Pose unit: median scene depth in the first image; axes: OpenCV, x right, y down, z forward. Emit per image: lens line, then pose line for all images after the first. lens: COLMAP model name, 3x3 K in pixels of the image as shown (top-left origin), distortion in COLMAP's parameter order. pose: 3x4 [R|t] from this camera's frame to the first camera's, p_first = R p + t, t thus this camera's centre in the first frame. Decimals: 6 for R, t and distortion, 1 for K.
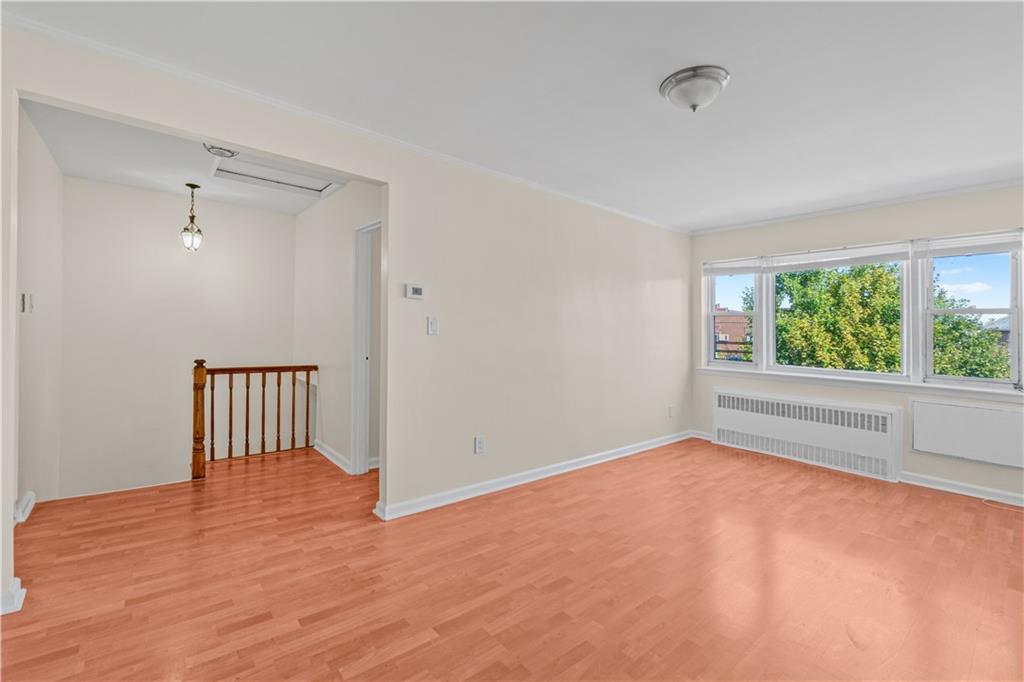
lens RADIAL K [[447.4, 0, 518.4], [0, 447.4, 333.7], [0, 0, 1]] dist [0.003859, 0.000548]
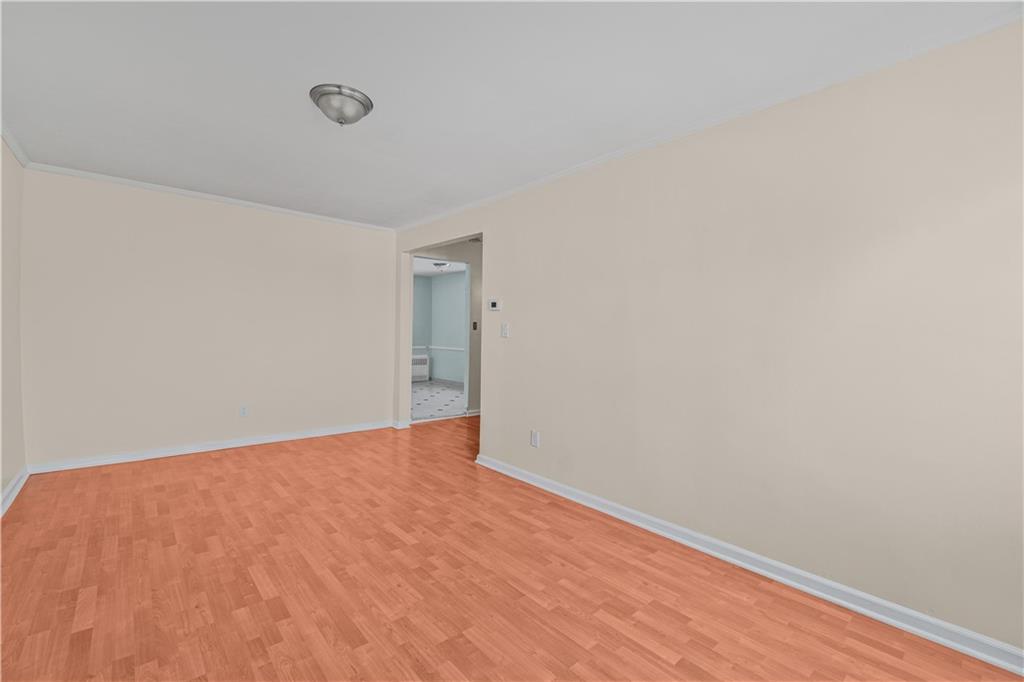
lens RADIAL K [[447.4, 0, 509.2], [0, 447.4, 344.6], [0, 0, 1]] dist [0.003859, 0.000548]
pose [[-0.001669, -0.000745, -0.999998, 1.111138], [-0.027474, 0.999622, -0.000699, 0.024488], [0.999621, 0.027473, -0.001689, 1.033509]]
